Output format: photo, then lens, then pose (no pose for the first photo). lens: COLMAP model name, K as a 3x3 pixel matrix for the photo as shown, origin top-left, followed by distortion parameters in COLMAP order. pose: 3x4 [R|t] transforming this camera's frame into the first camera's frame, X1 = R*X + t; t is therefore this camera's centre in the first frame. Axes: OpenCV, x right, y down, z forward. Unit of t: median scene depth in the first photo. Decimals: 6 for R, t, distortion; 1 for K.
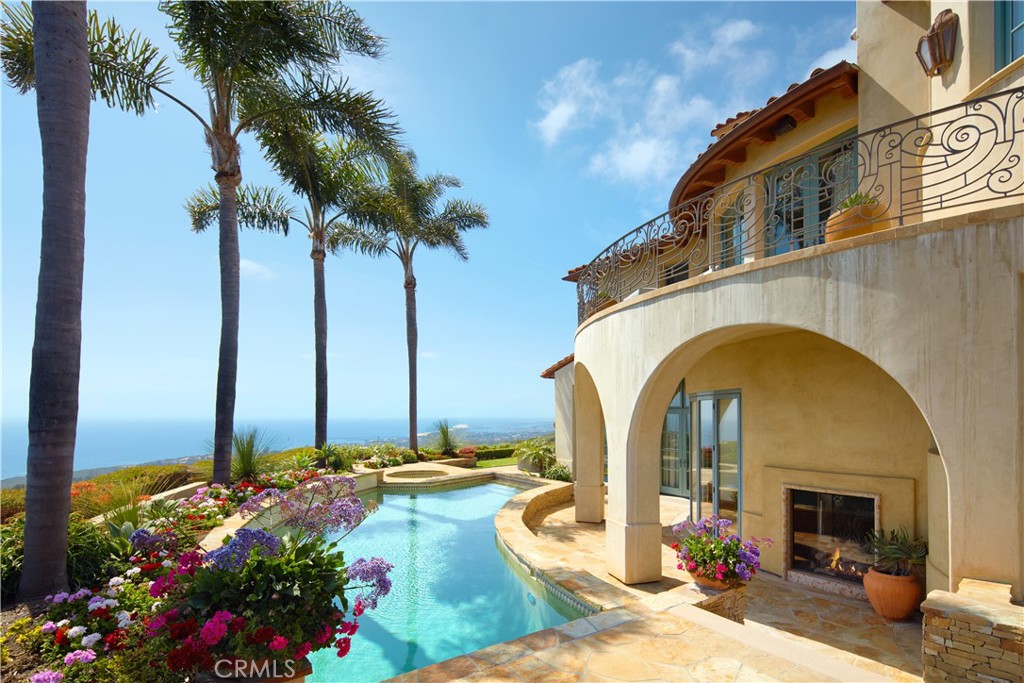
lens RADIAL K [[521.2, 0, 512.0], [0, 521.2, 341.5], [0, 0, 1]] dist [0.002664, 0.000044]
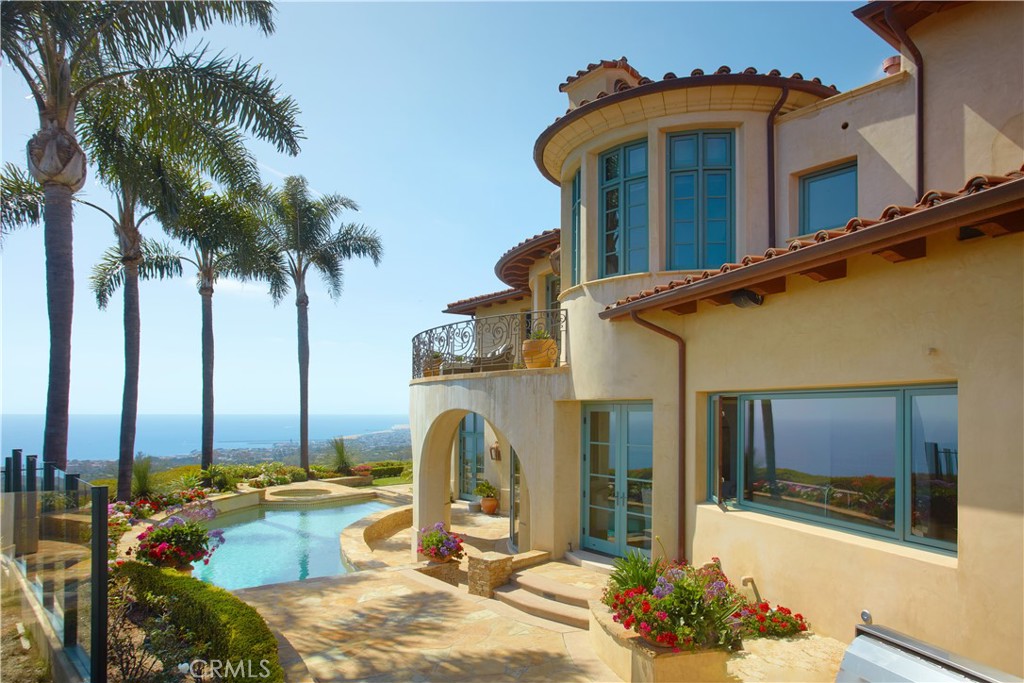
lens RADIAL K [[662.3, 0, 512.0], [0, 662.3, 341.5], [0, 0, 1]] dist [-0.005262, -0.000988]
pose [[0.997165, 0.022226, 0.071889, 0.162974], [-0.024255, 0.999328, 0.027472, -0.114007], [-0.071230, -0.029138, 0.997034, -0.412757]]
